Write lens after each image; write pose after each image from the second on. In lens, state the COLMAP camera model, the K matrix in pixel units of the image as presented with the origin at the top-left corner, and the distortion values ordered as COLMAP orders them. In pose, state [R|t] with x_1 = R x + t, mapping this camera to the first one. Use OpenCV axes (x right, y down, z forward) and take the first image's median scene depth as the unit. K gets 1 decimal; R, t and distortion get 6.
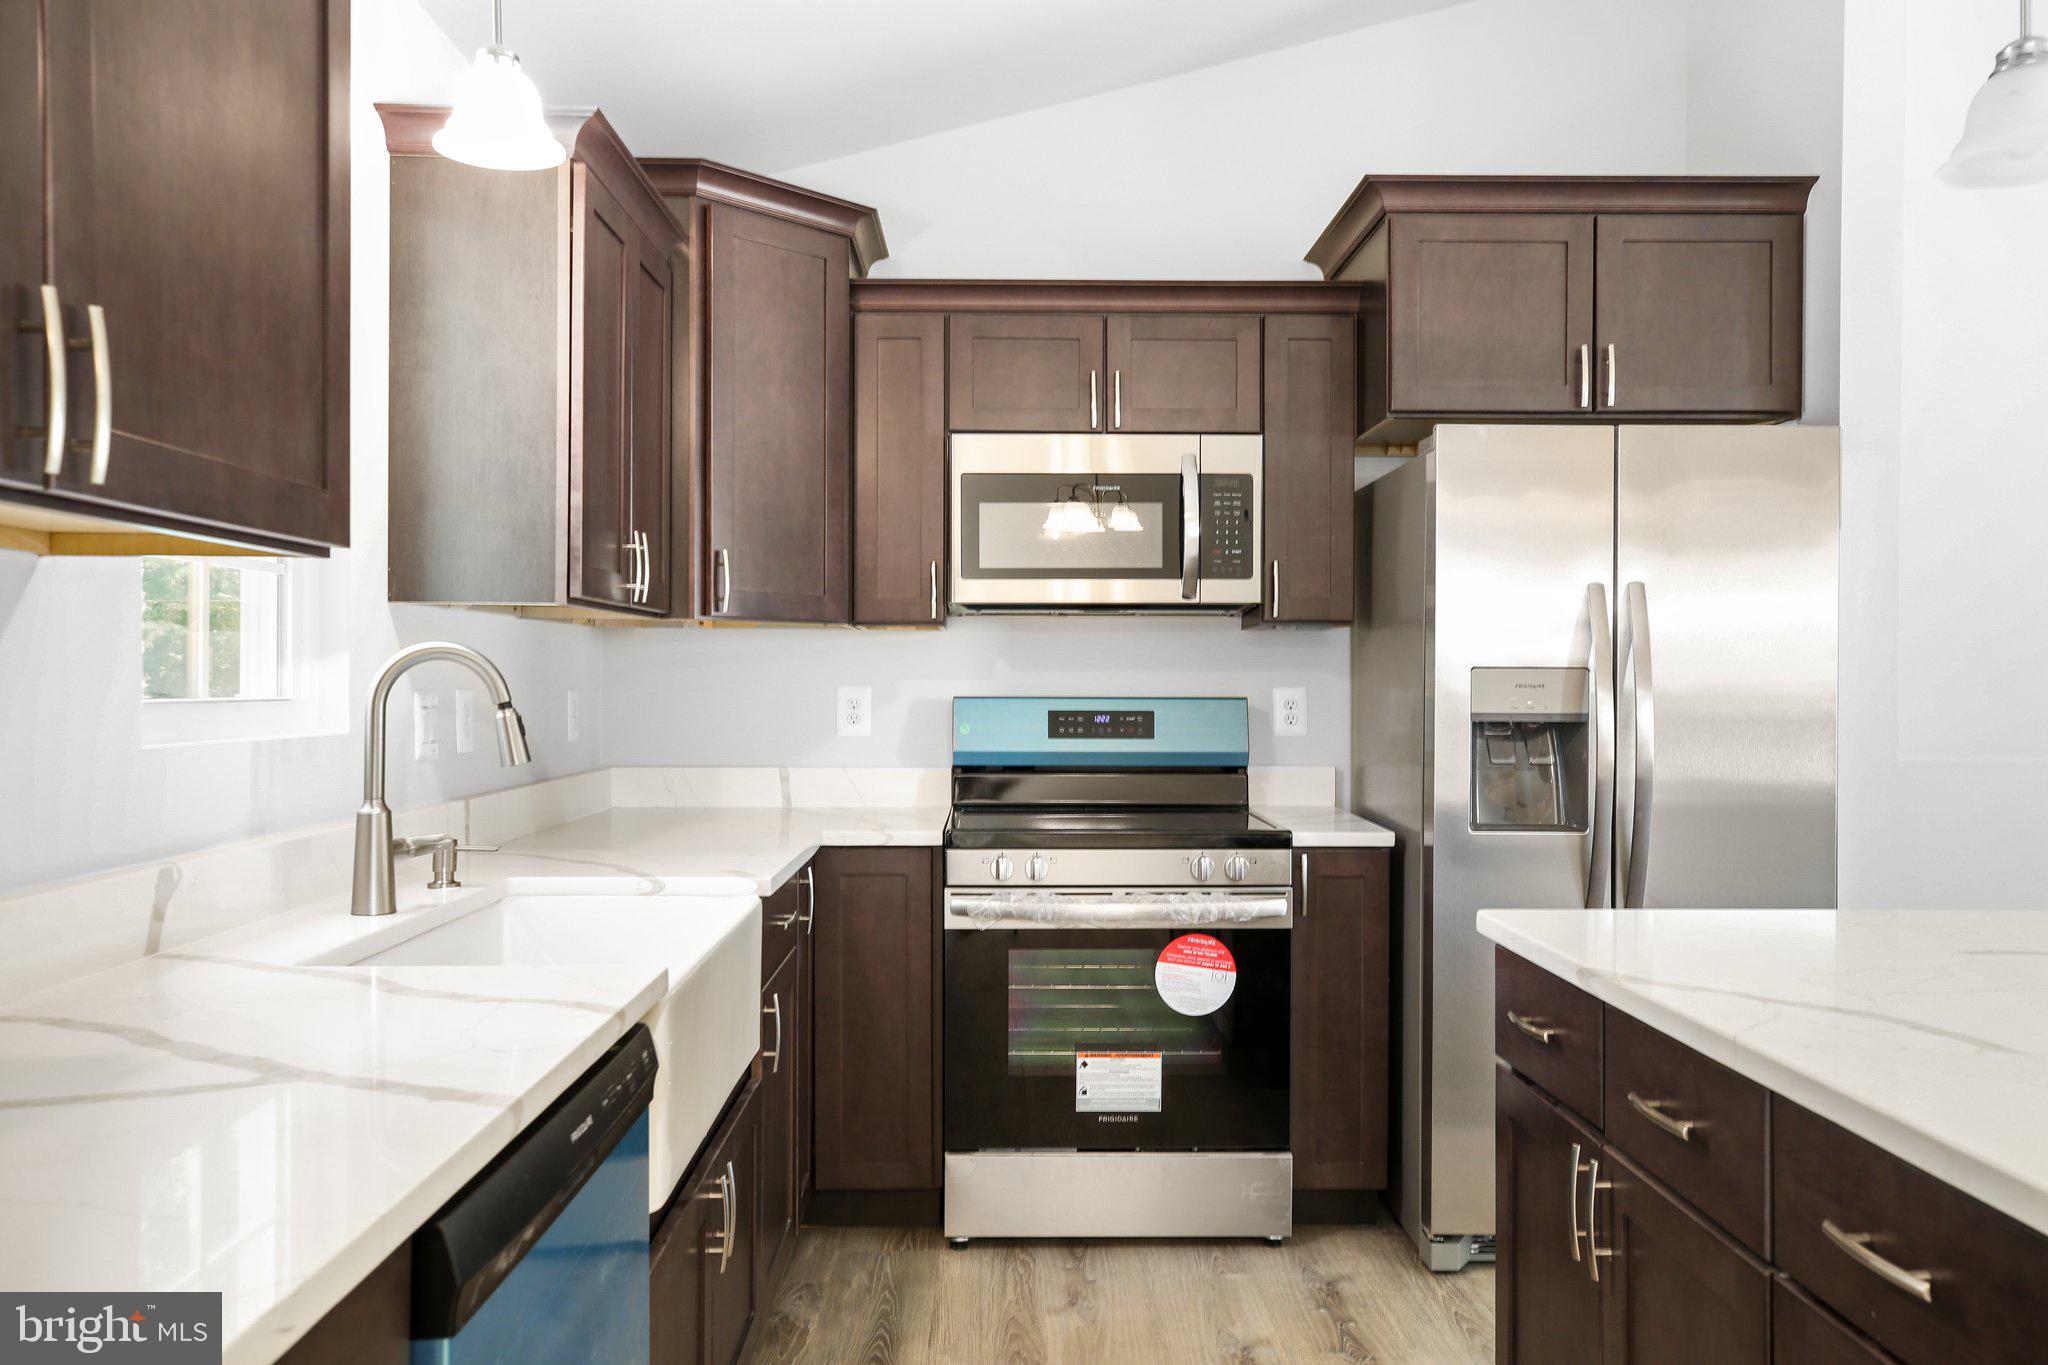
lens RADIAL K [[1569.2, 0, 1010.5], [0, 1569.2, 675.8], [0, 0, 1]] dist [0.004772, -0.004051]
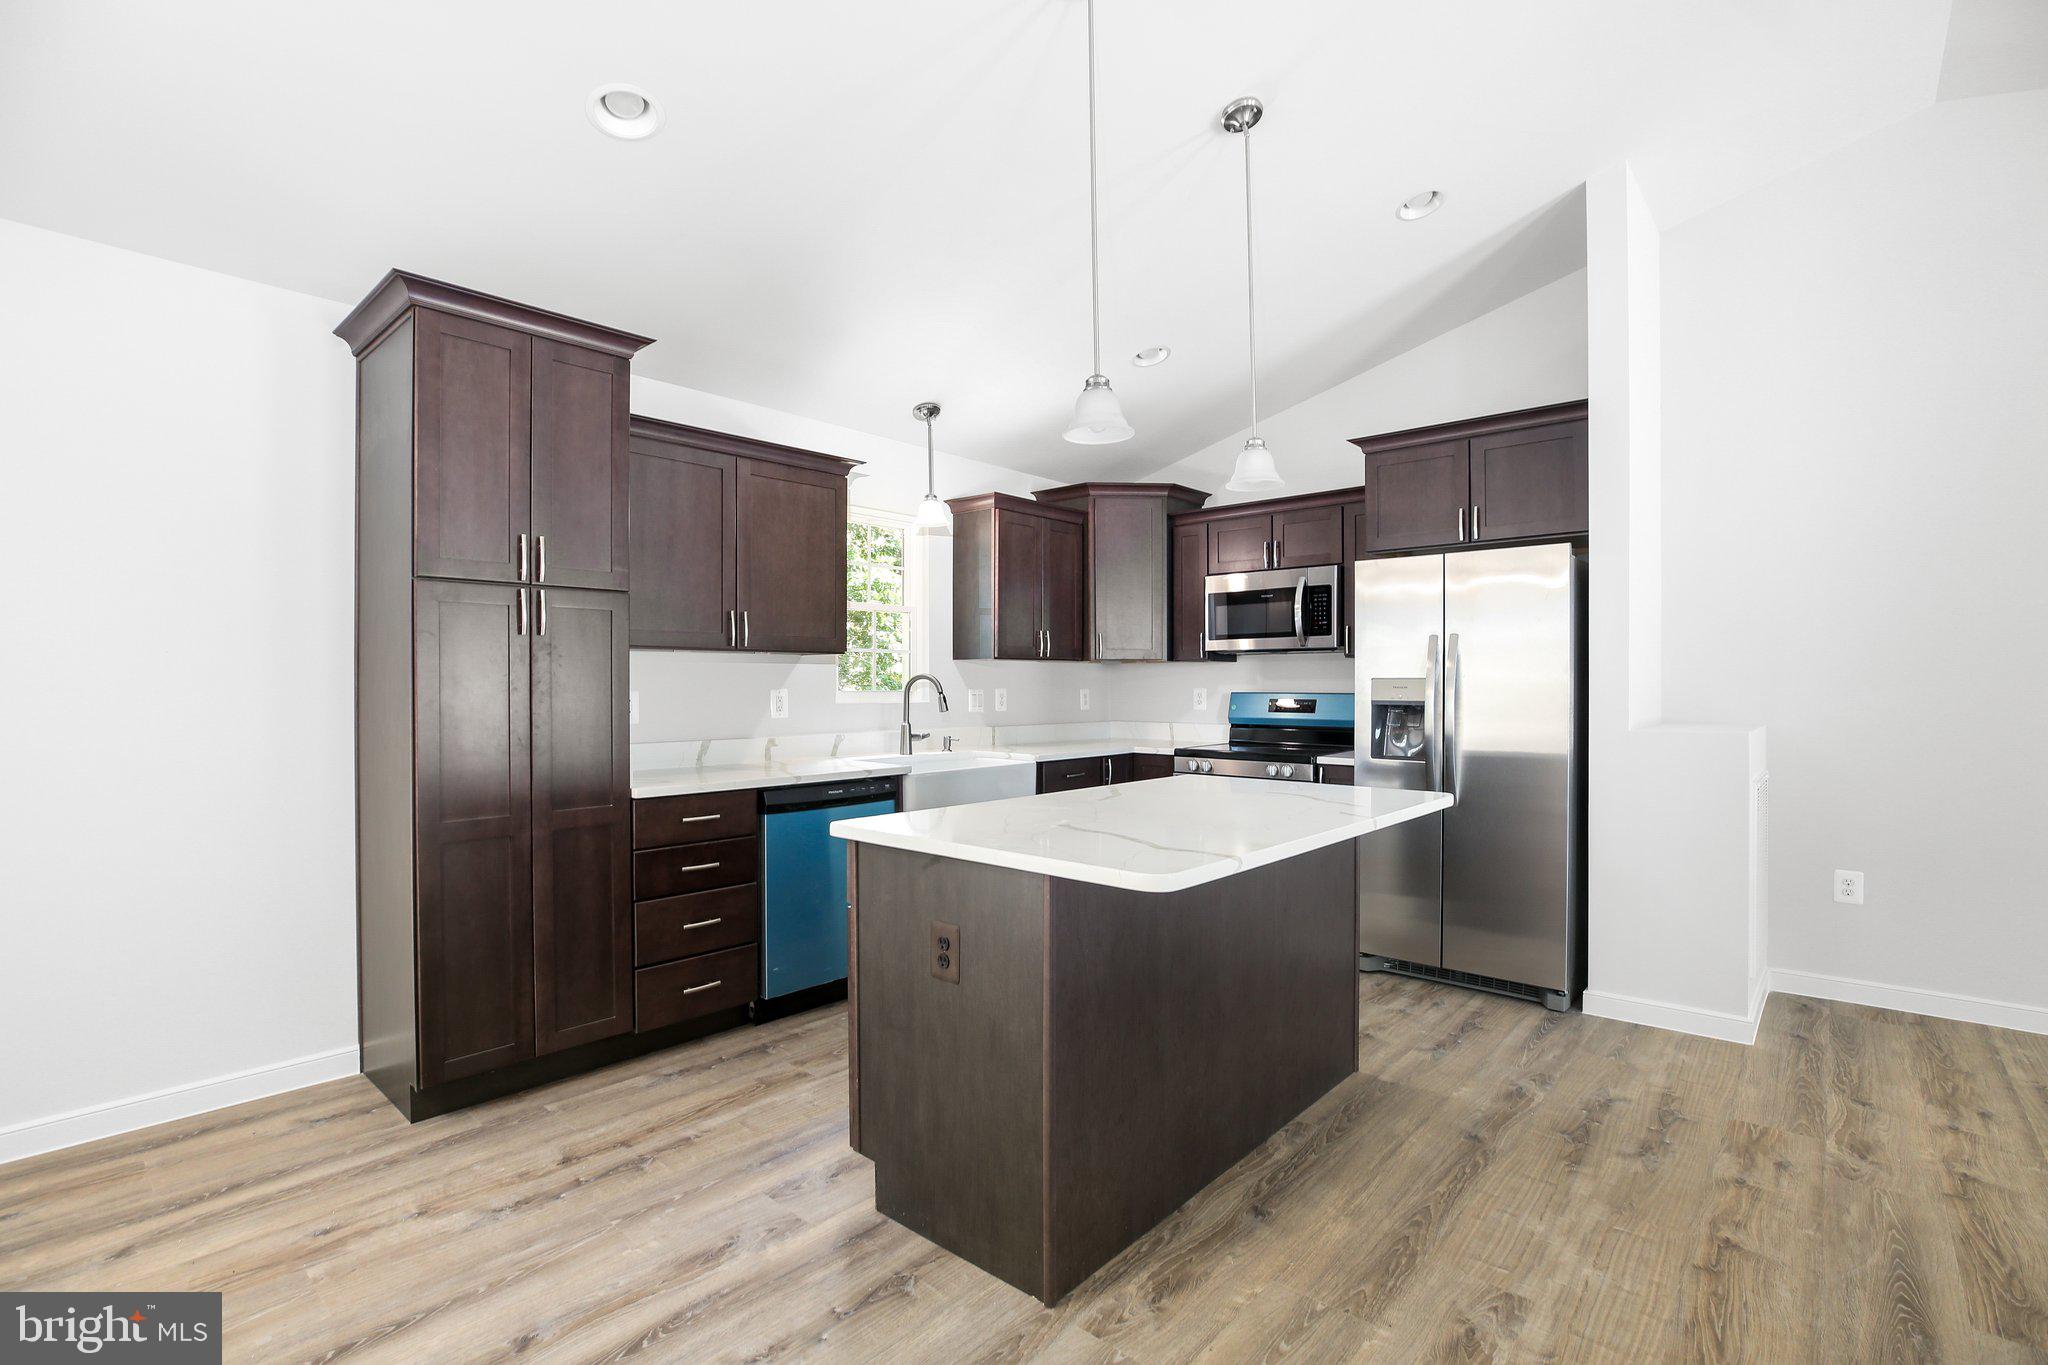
lens RADIAL K [[935.0, 0, 1034.9], [0, 935.0, 692.5], [0, 0, 1]] dist [-0.038228, 0.010086]
pose [[0.740623, 0.003637, -0.671911, 0.742315], [0.003163, 0.999955, 0.008899, 0.000867], [0.671913, -0.008716, 0.740578, -0.184552]]
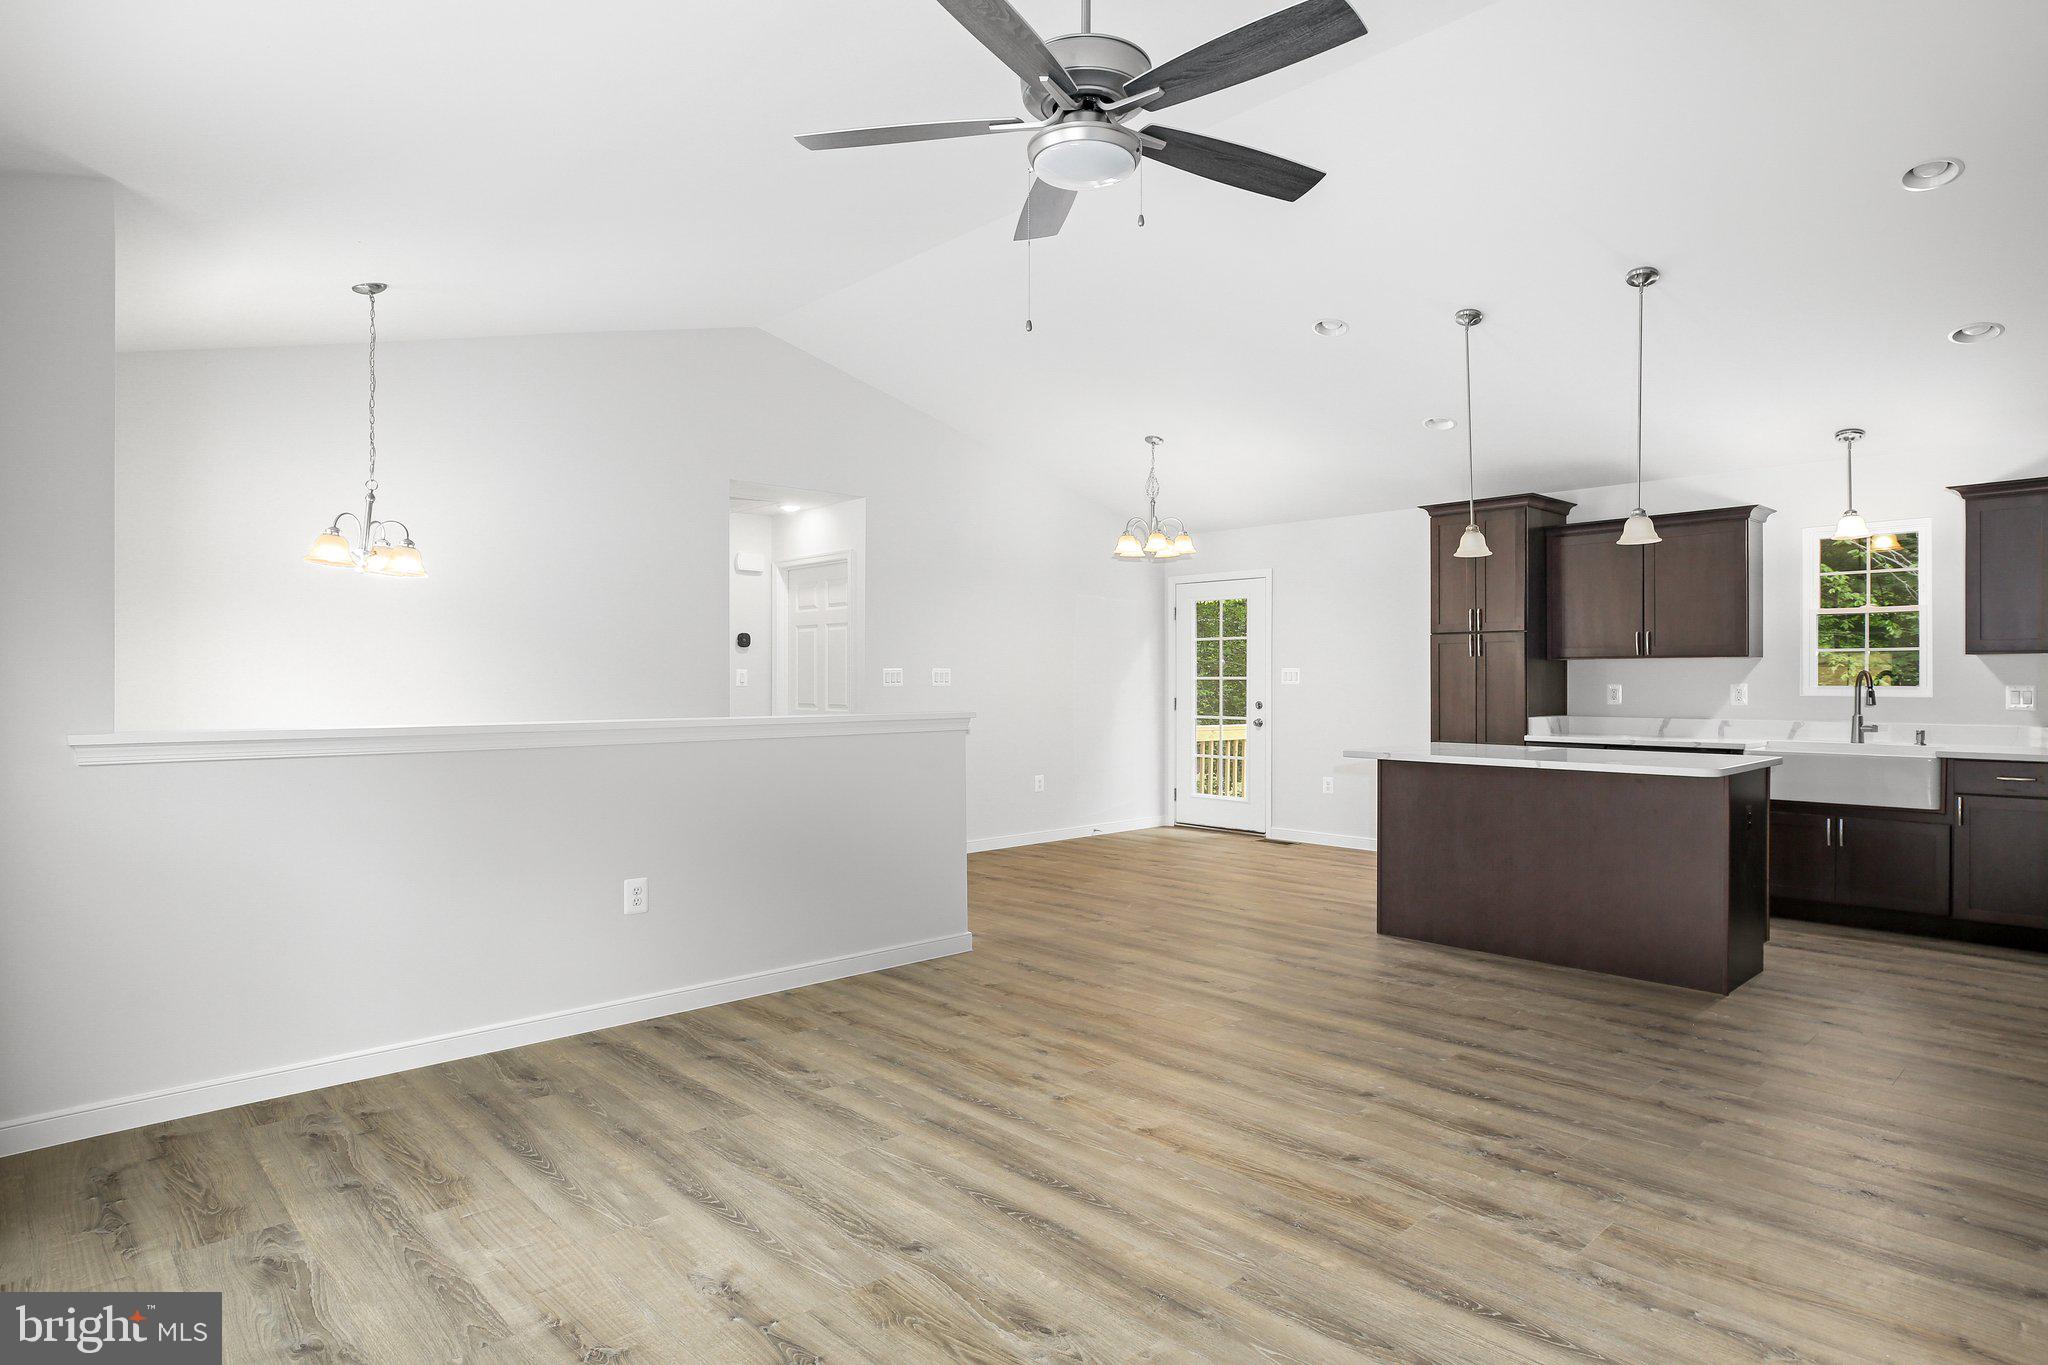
lens RADIAL K [[1117.4, 0, 1033.1], [0, 1117.4, 681.0], [0, 0, 1]] dist [-0.020013, 0.005021]
pose [[-0.735922, 0.000581, -0.677066, 1.830627], [0.000631, 1.000000, 0.000173, 0.001110], [0.677066, -0.000300, -0.735922, 1.050542]]
